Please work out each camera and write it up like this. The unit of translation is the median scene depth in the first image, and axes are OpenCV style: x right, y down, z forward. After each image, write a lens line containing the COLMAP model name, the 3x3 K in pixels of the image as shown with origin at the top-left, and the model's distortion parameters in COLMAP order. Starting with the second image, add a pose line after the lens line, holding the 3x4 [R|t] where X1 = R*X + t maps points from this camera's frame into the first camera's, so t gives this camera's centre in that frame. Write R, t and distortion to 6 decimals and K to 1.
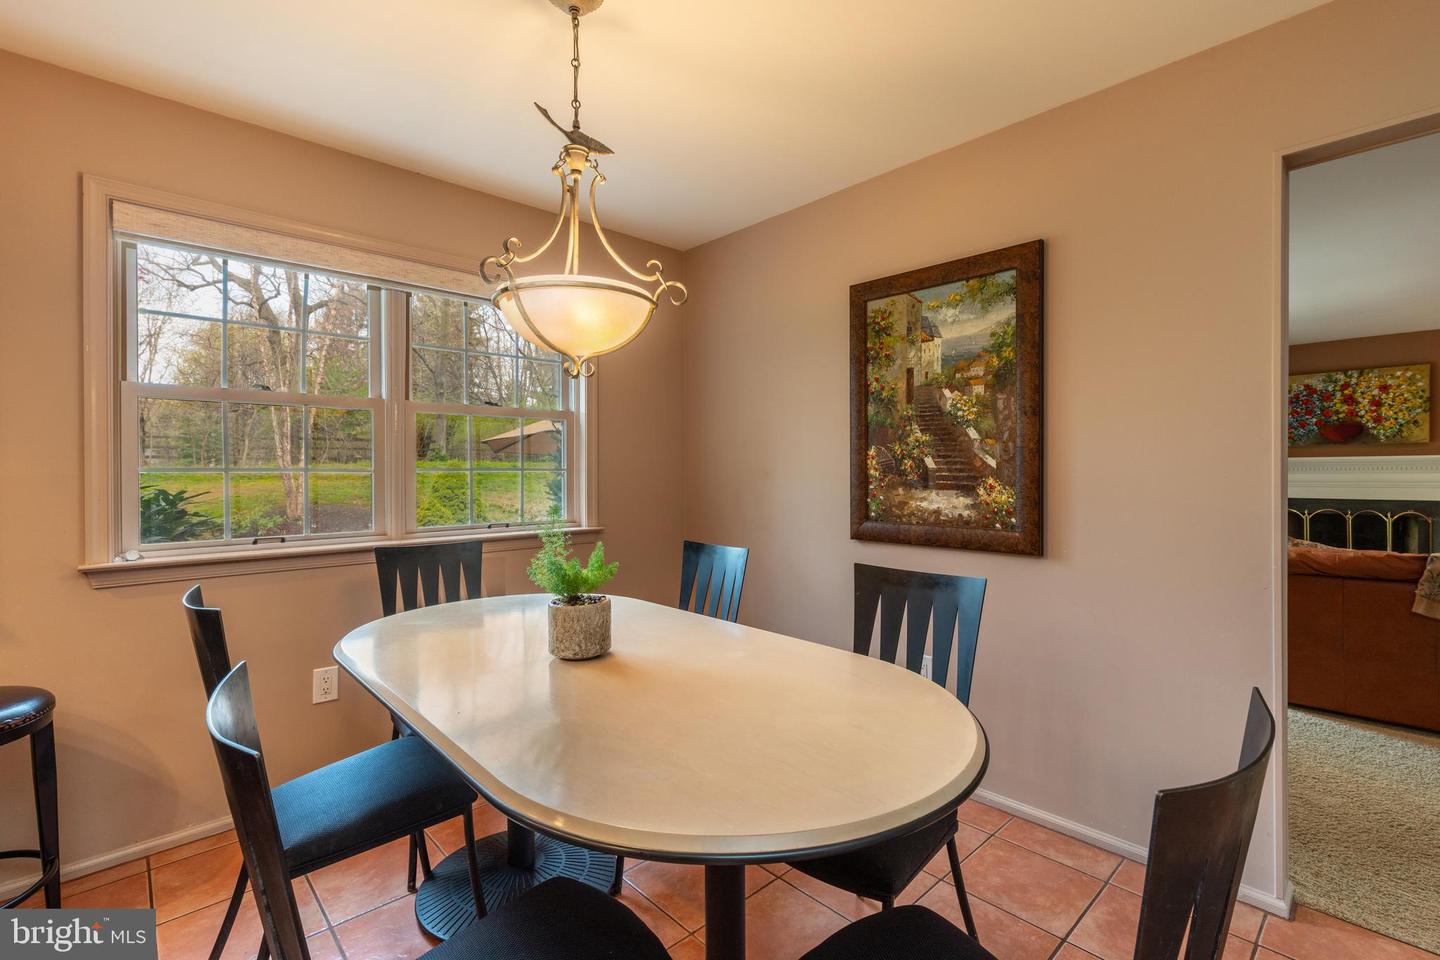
lens RADIAL K [[655.9, 0, 717.0], [0, 655.9, 469.7], [0, 0, 1]] dist [0.001724, 0.000129]
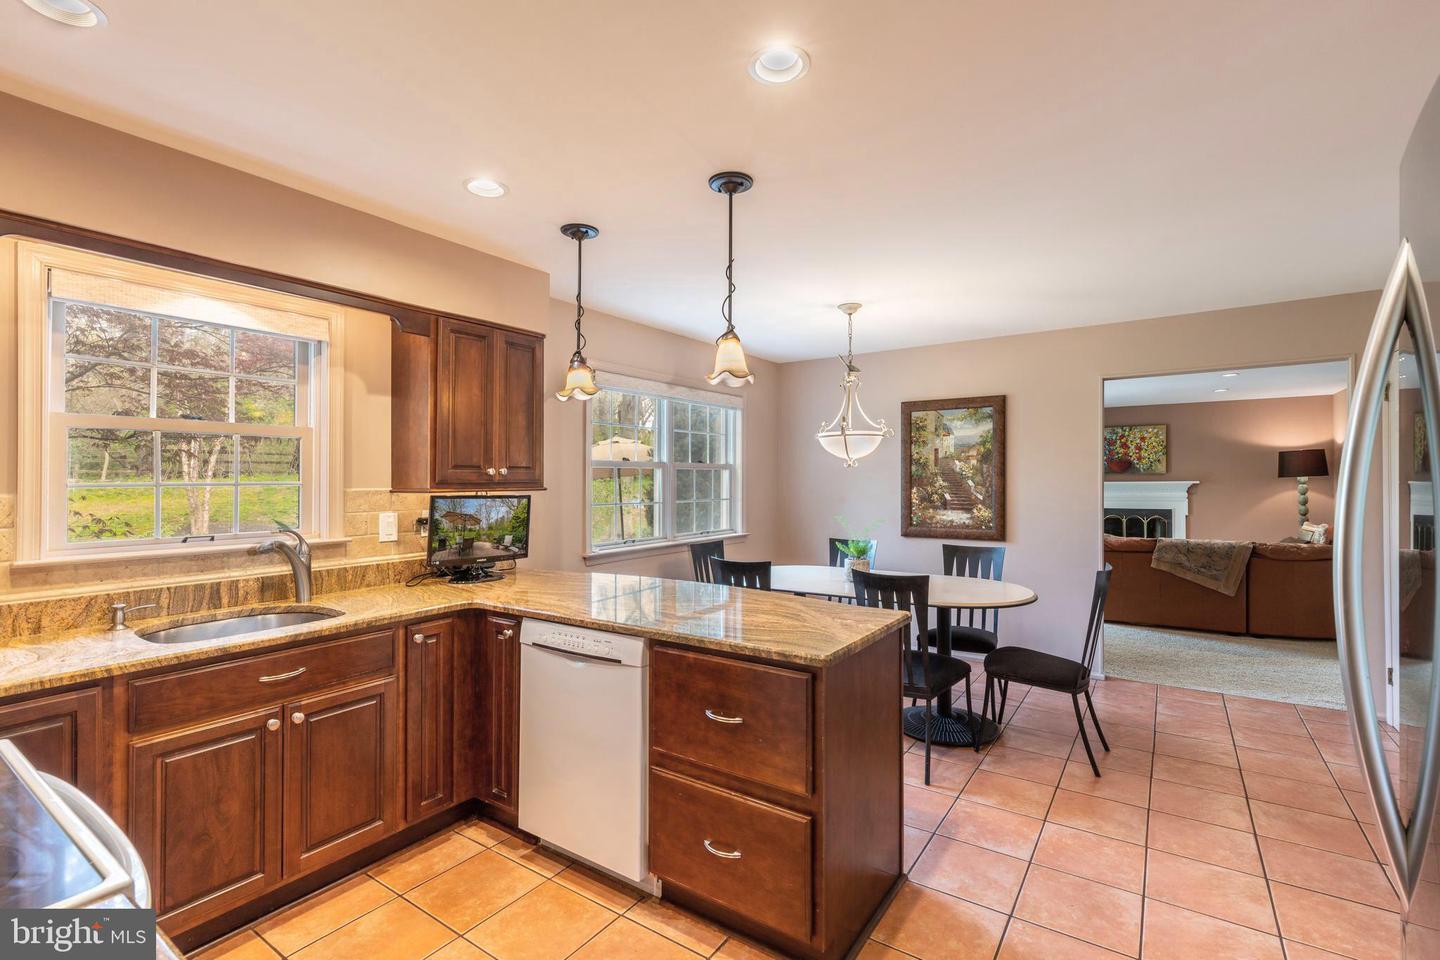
lens RADIAL K [[655.9, 0, 716.1], [0, 655.9, 480.6], [0, 0, 1]] dist [0.001724, 0.000129]
pose [[0.977860, -0.001812, 0.209251, -0.726165], [0.001499, 0.999998, 0.001657, -0.059047], [-0.209254, -0.001306, 0.977861, -0.749801]]
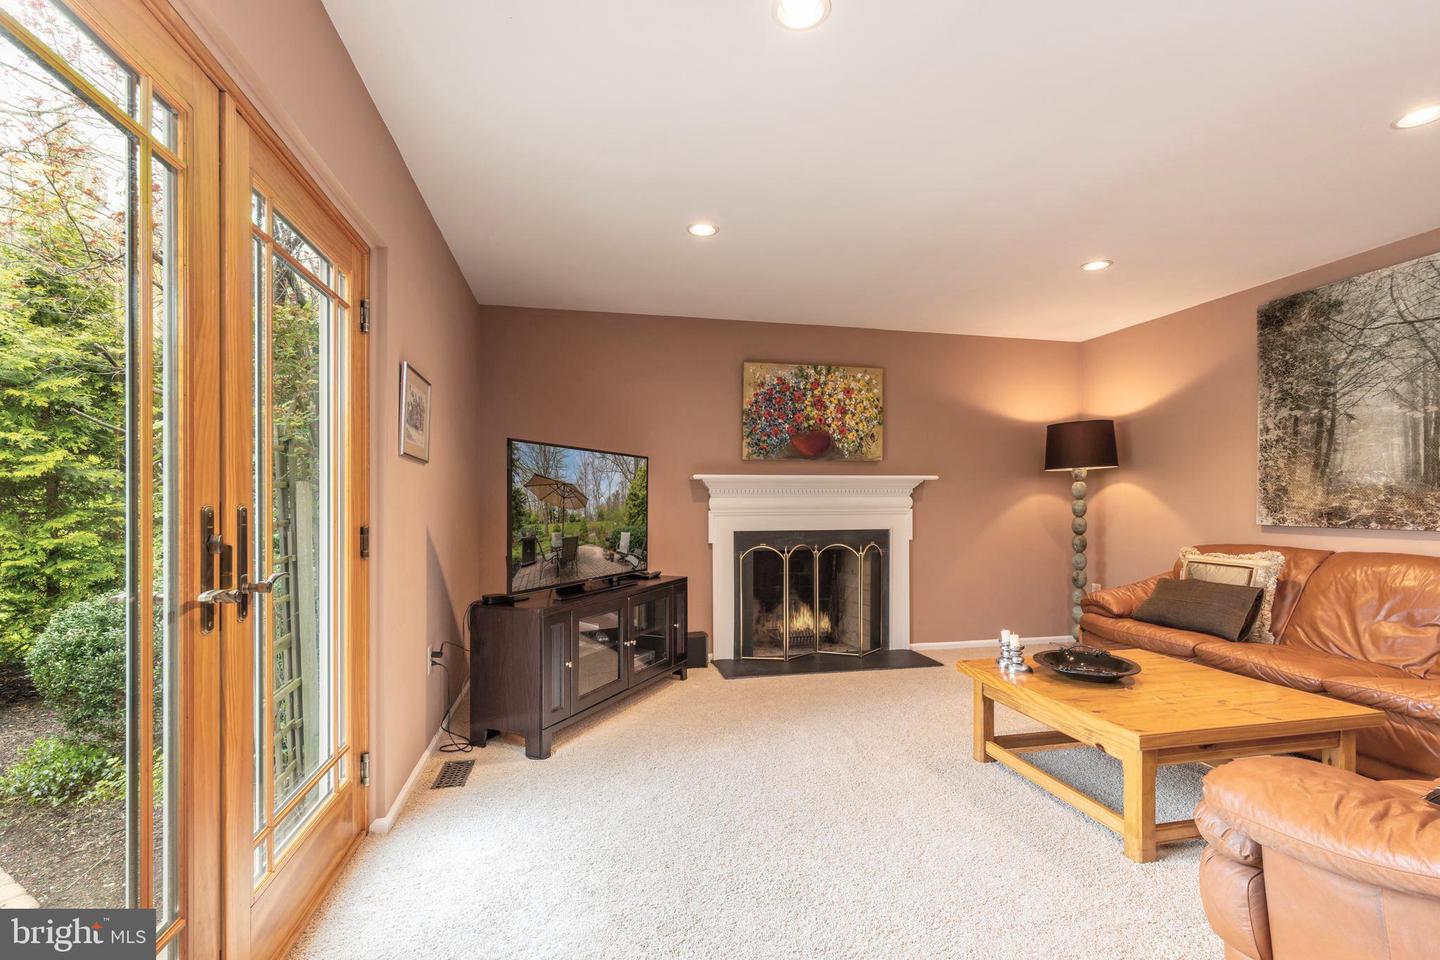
lens RADIAL K [[655.9, 0, 724.5], [0, 655.9, 492.3], [0, 0, 1]] dist [0.001724, 0.000129]
pose [[0.512773, 0.004487, 0.858513, 0.532512], [-0.007199, 0.999974, -0.000927, 0.003896], [-0.858494, -0.005705, 0.512792, 1.569027]]
